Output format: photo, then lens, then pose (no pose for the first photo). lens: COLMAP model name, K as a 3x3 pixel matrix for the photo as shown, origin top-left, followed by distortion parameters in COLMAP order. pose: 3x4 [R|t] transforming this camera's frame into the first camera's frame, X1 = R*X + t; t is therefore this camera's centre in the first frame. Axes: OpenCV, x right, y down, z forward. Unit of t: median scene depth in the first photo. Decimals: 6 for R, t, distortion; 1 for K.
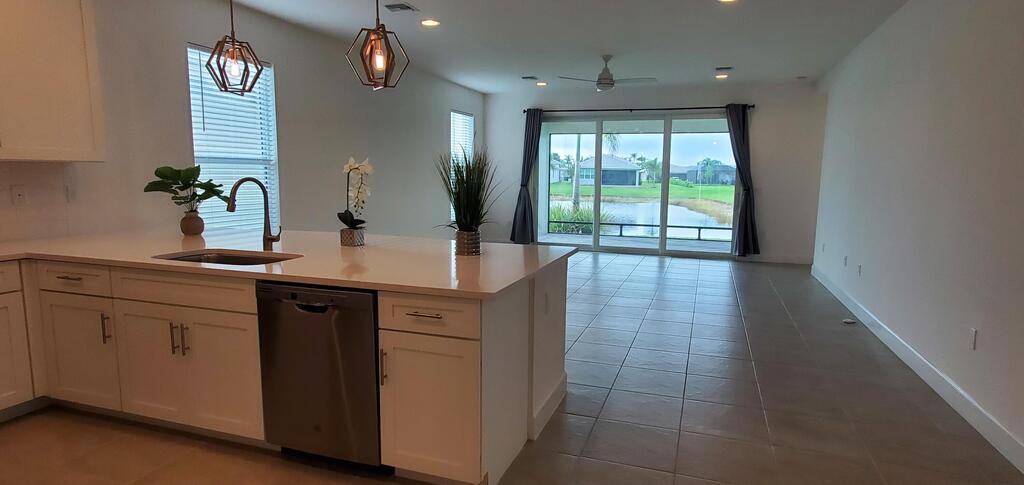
lens RADIAL K [[577.8, 0, 510.9], [0, 577.8, 245.9], [0, 0, 1]] dist [0.015291, 0.001676]
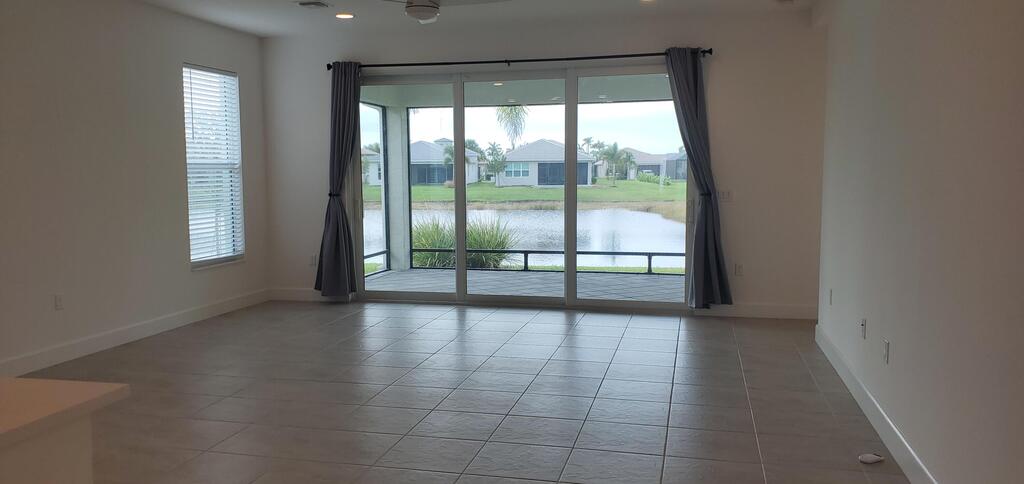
lens RADIAL K [[784.4, 0, 510.3], [0, 784.4, 242.0], [0, 0, 1]] dist [0.047069, -0.030535]
pose [[0.997078, -0.030191, 0.070172, 0.141459], [0.032371, 0.999021, -0.030149, -0.028496], [-0.069194, 0.032332, 0.997079, 0.207015]]
